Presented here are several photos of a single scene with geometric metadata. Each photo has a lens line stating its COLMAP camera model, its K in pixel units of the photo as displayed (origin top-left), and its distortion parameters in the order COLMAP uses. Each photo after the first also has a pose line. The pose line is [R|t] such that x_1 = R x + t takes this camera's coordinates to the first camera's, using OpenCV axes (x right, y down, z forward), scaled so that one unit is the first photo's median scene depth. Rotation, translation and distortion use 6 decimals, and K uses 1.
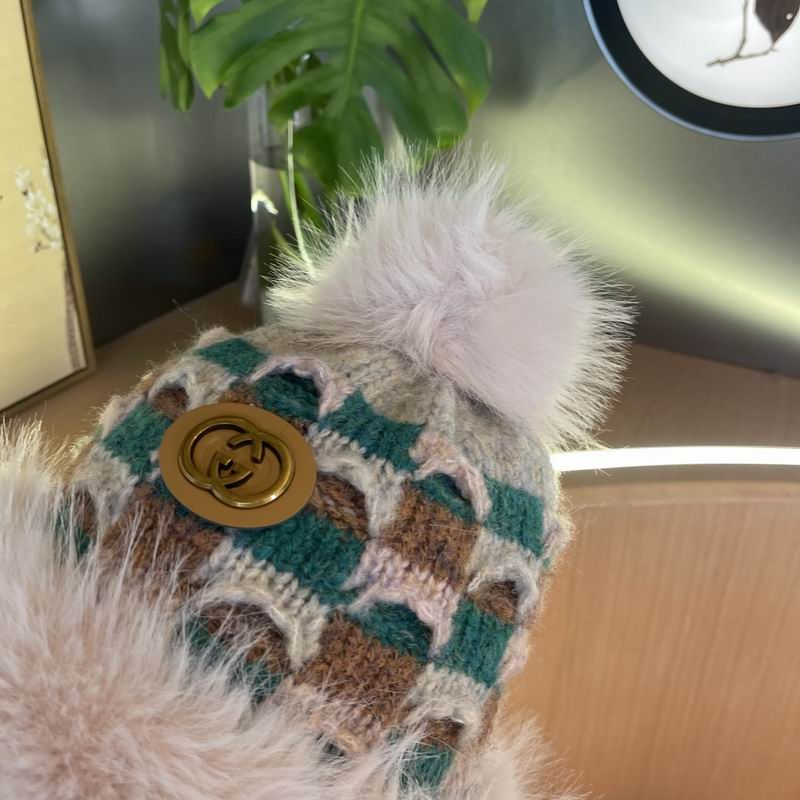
lens RADIAL K [[799.8, 0, 400.0], [0, 799.8, 400.0], [0, 0, 1]] dist [0.050960, -0.080451]
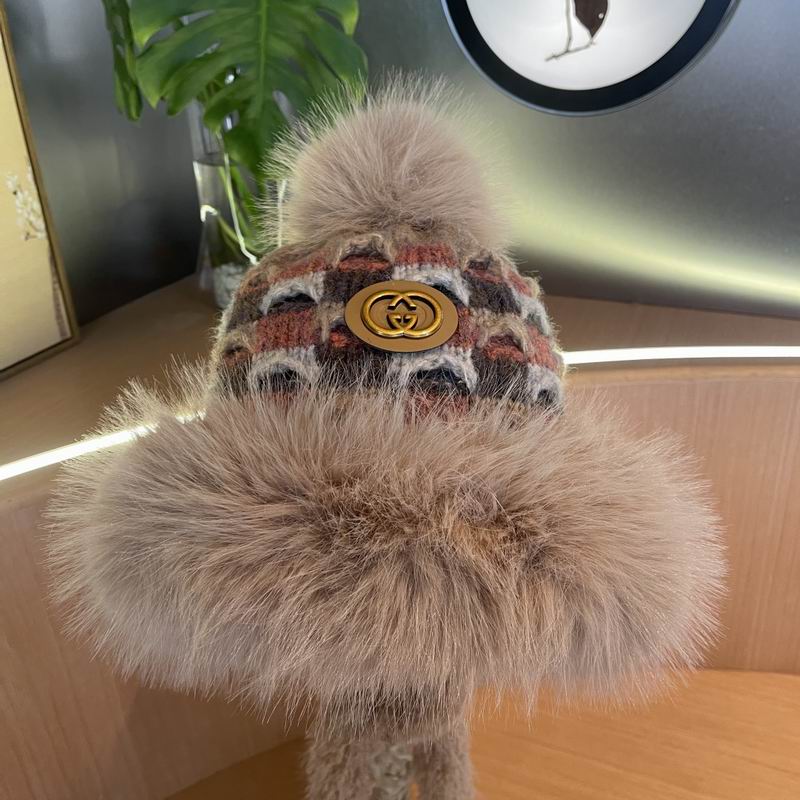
lens RADIAL K [[793.6, 0, 400.0], [0, 793.6, 400.0], [0, 0, 1]] dist [0.029117, -0.030766]
pose [[0.996661, -0.079216, 0.019813, 0.089217], [0.080075, 0.995671, -0.047202, 0.175252], [-0.015988, 0.048631, 0.998689, -0.250618]]
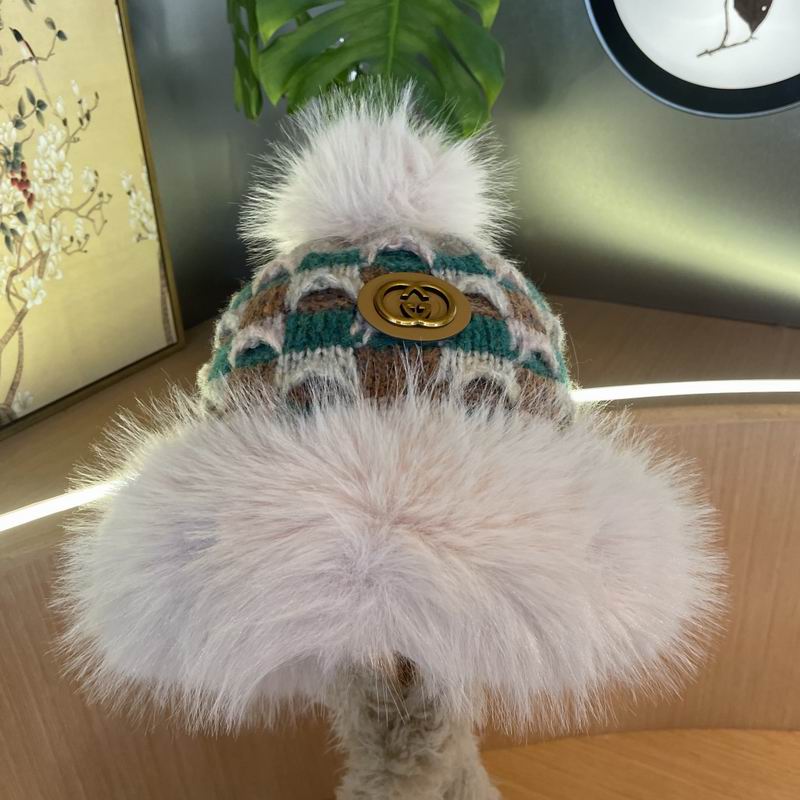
lens RADIAL K [[792.5, 0, 400.8], [0, 792.5, 403.8], [0, 0, 1]] dist [0.023644, -0.020125]
pose [[0.996665, -0.035256, -0.073589, 0.026037], [0.032082, 0.998521, -0.043886, 0.129408], [0.075028, 0.041379, 0.996323, -0.162704]]
